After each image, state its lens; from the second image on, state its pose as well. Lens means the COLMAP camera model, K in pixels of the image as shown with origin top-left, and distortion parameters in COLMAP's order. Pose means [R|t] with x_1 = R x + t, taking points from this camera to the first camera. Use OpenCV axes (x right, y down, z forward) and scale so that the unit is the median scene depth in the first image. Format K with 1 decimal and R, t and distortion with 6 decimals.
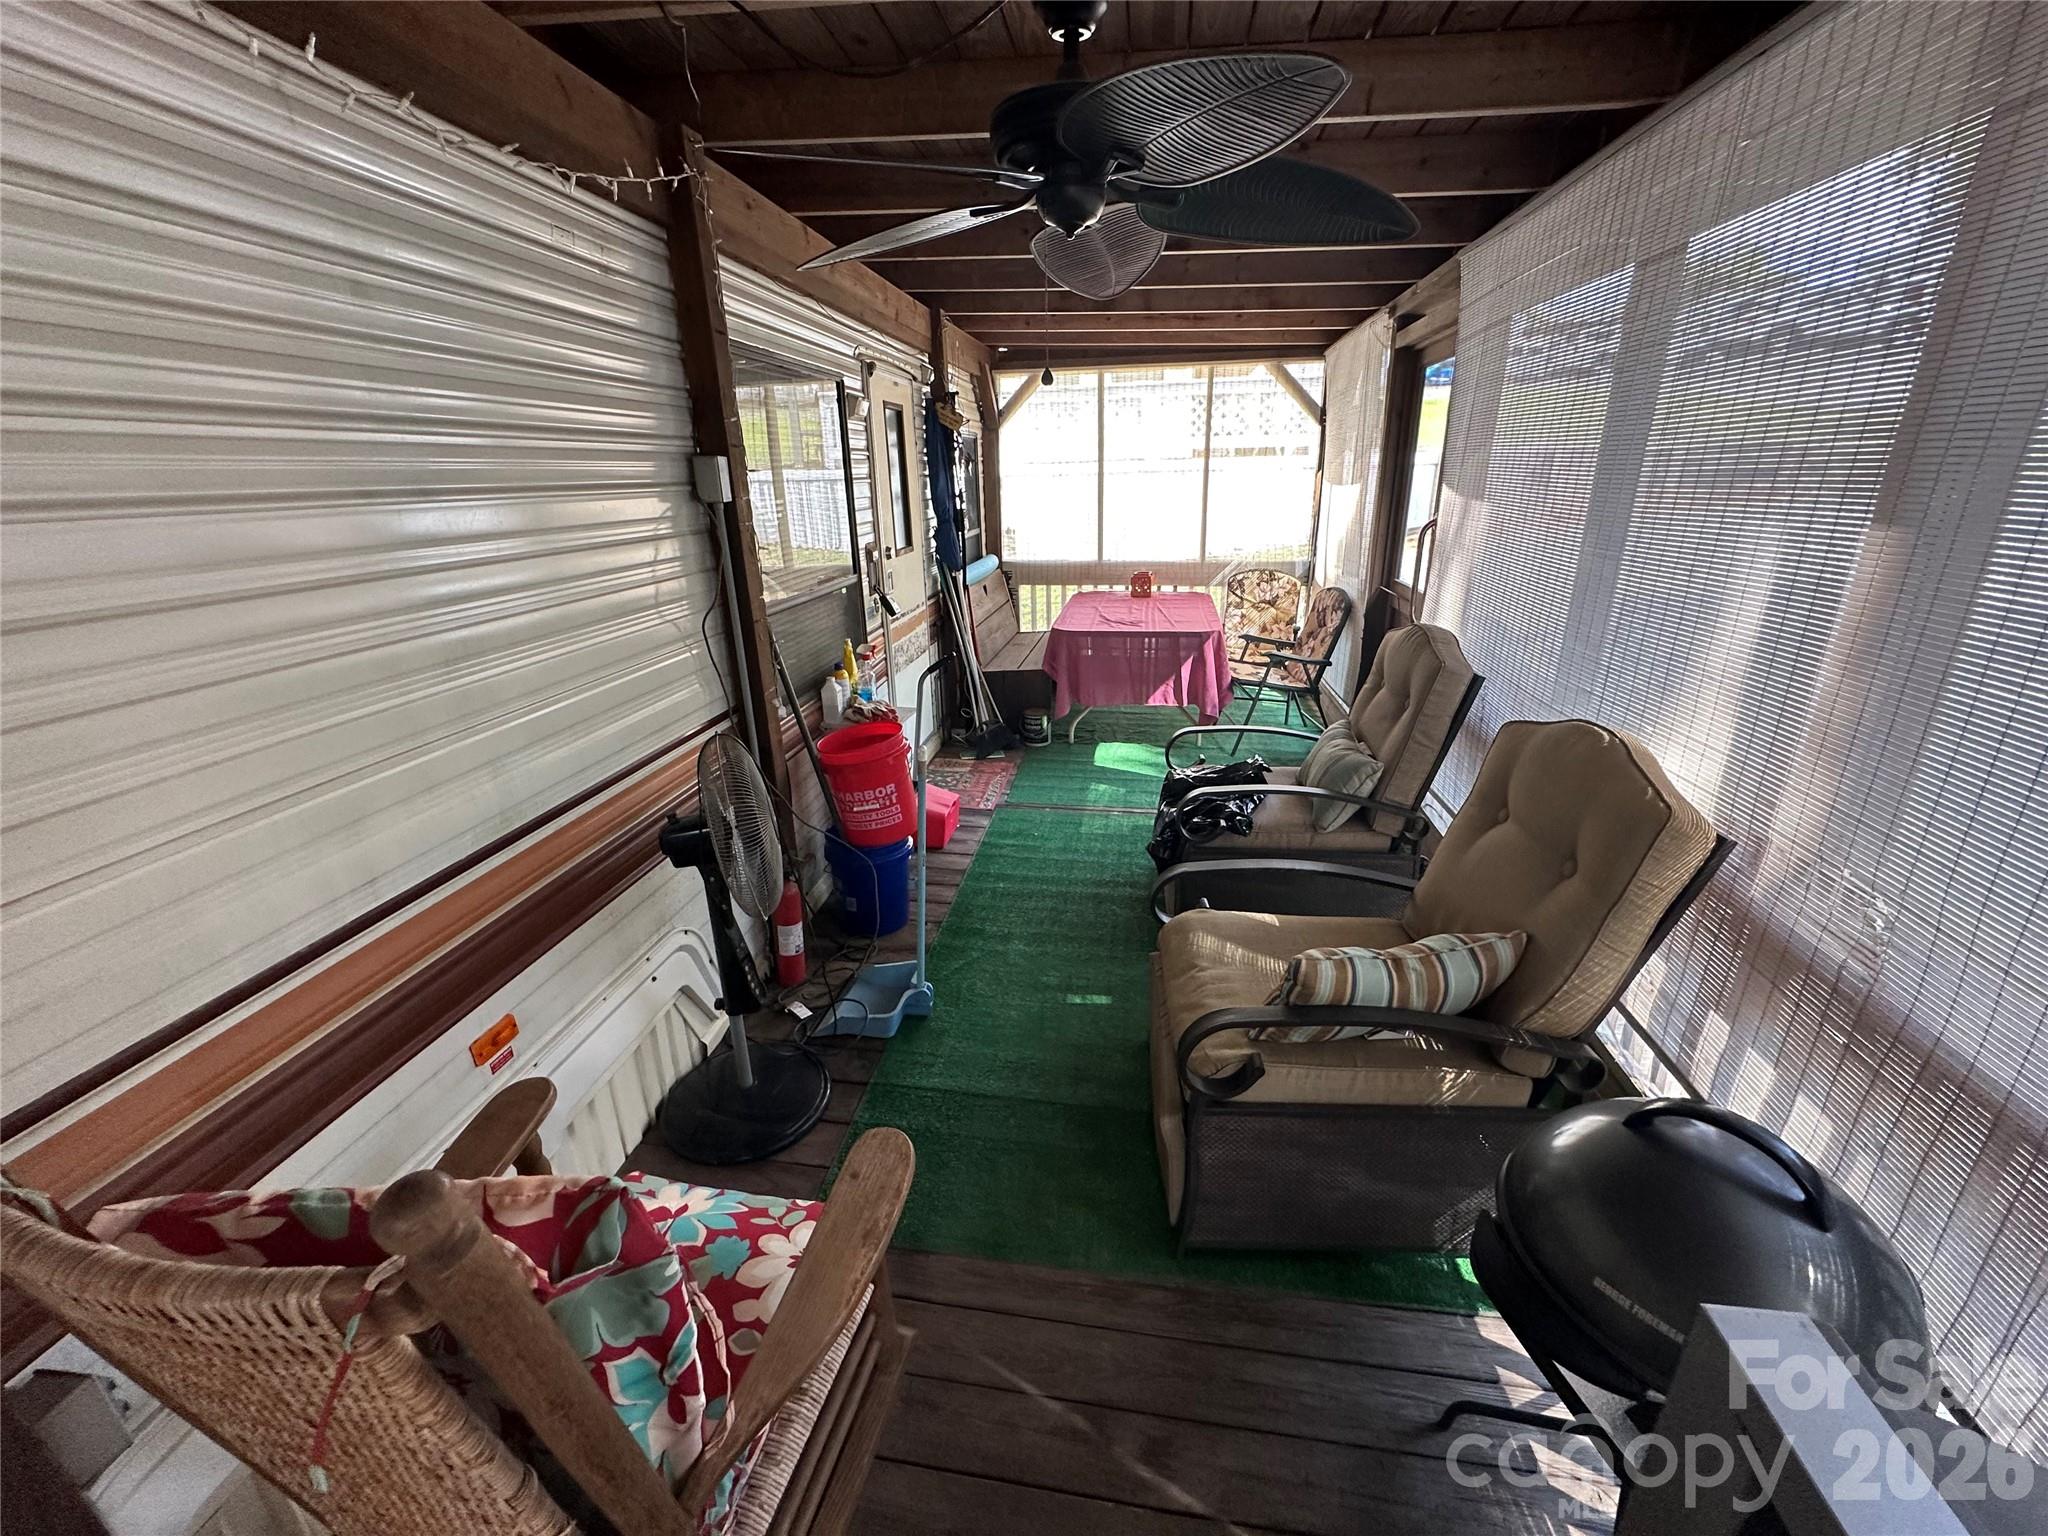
lens RADIAL K [[819.9, 0, 1034.0], [0, 819.9, 759.7], [0, 0, 1]] dist [-0.007228, 0.001272]
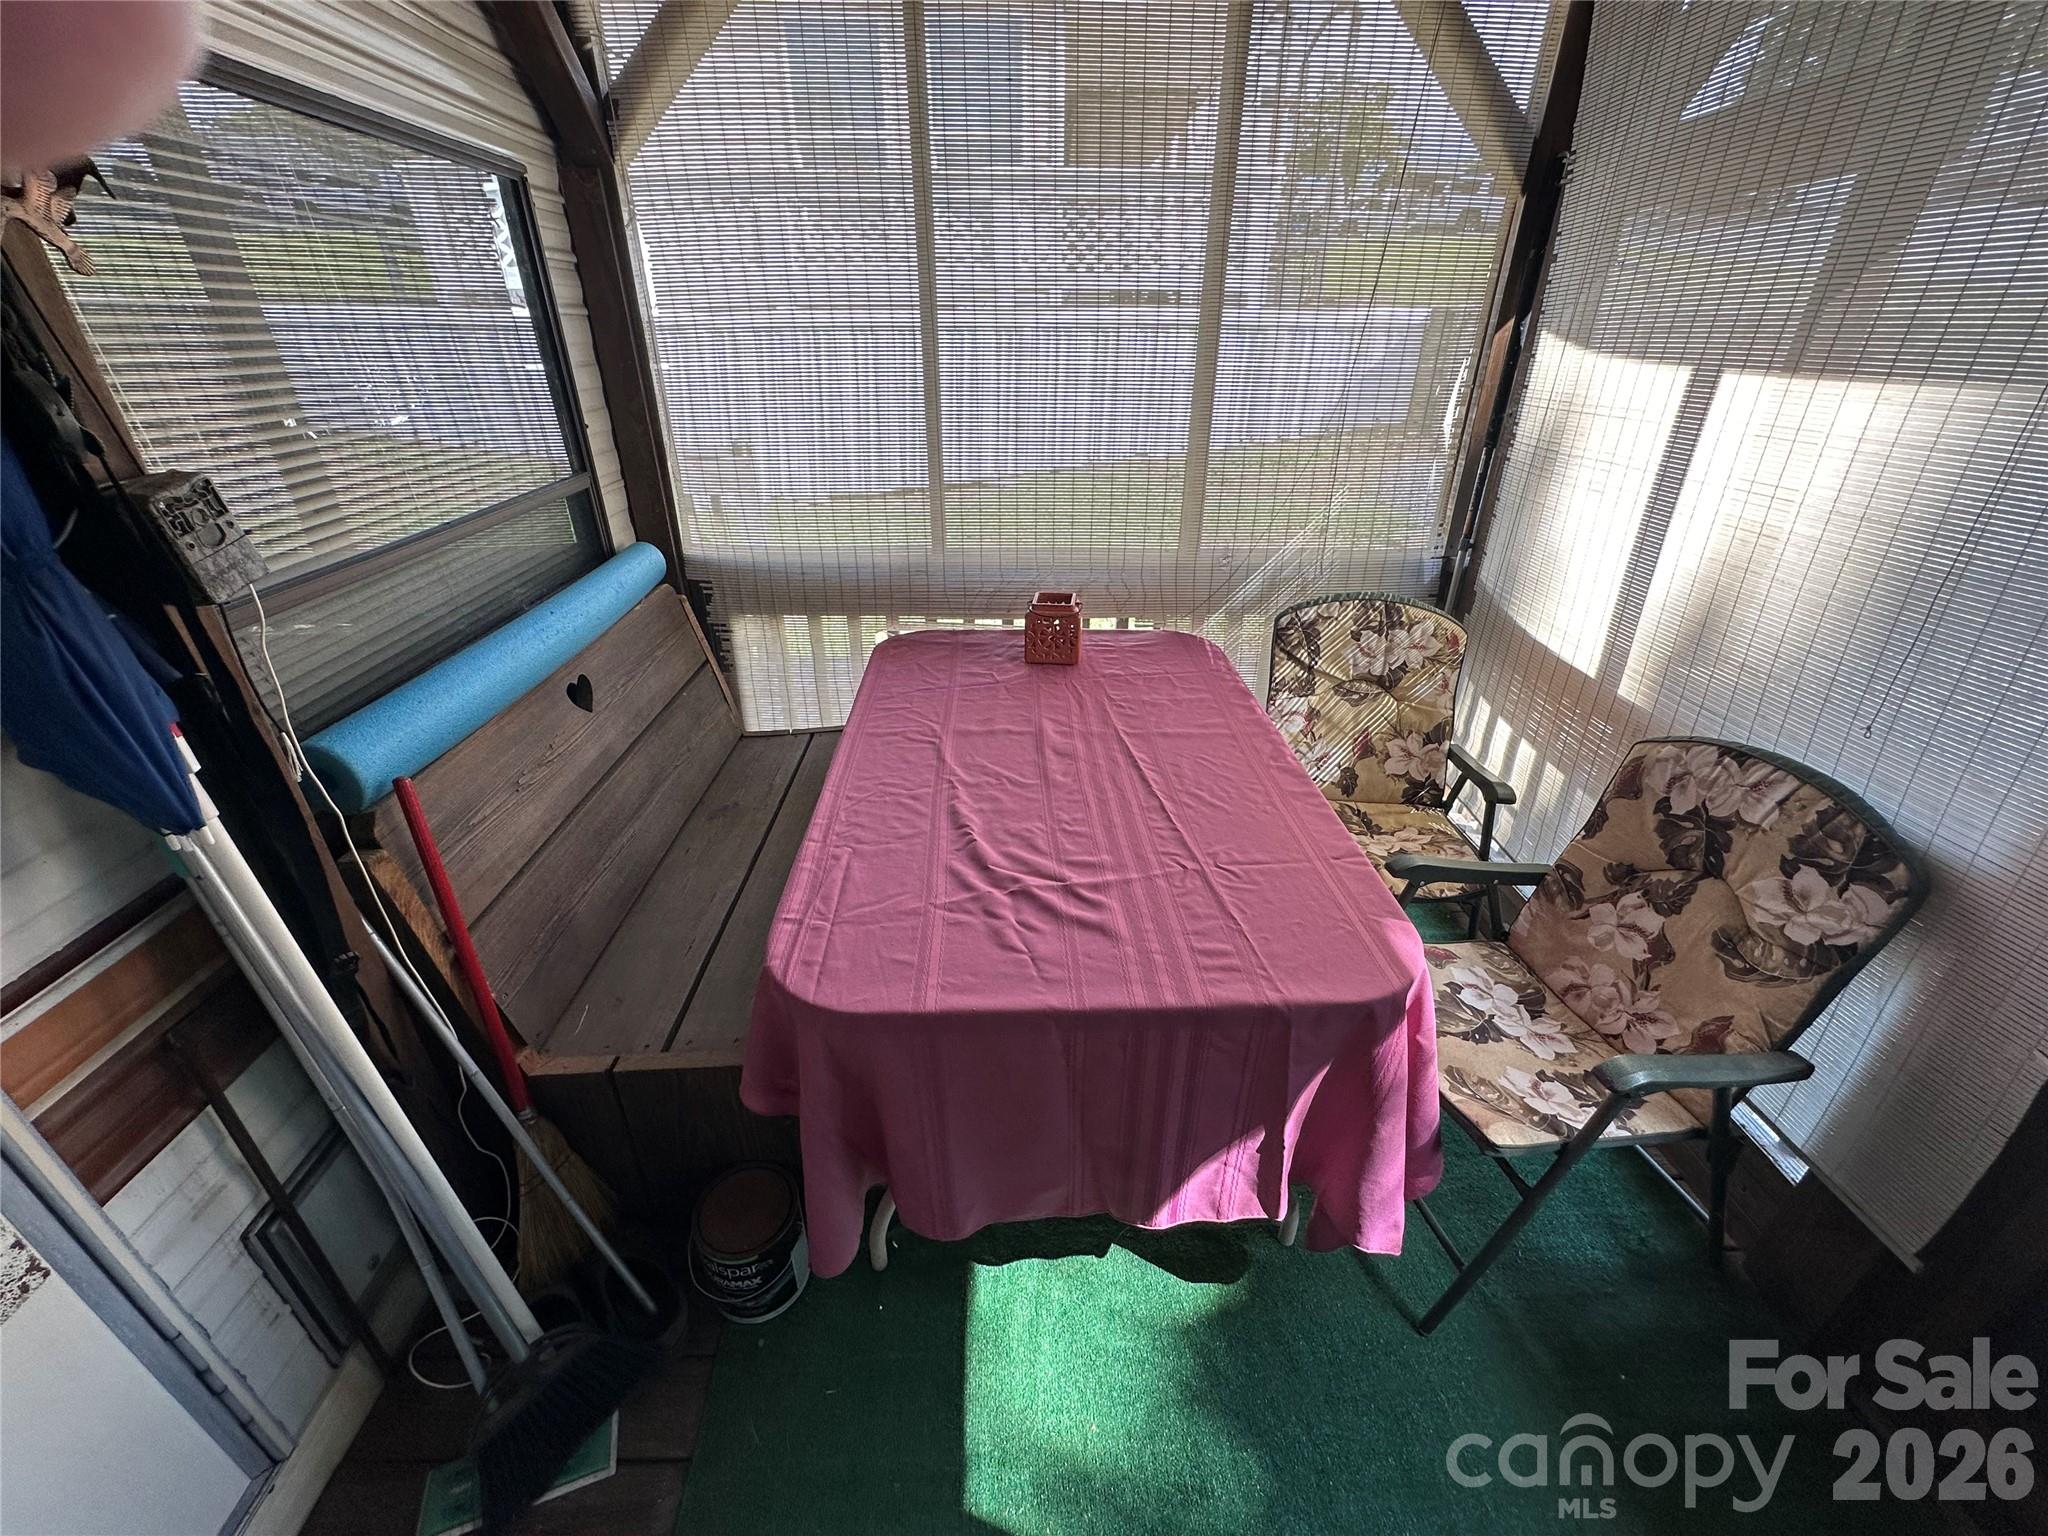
lens RADIAL K [[819.9, 0, 1023.7], [0, 819.9, 771.1], [0, 0, 1]] dist [-0.007228, 0.001272]
pose [[0.983198, -0.060713, 0.172147, 0.046828], [0.033161, 0.986782, 0.158625, -0.206892], [-0.179502, -0.150251, 0.972216, 0.611453]]
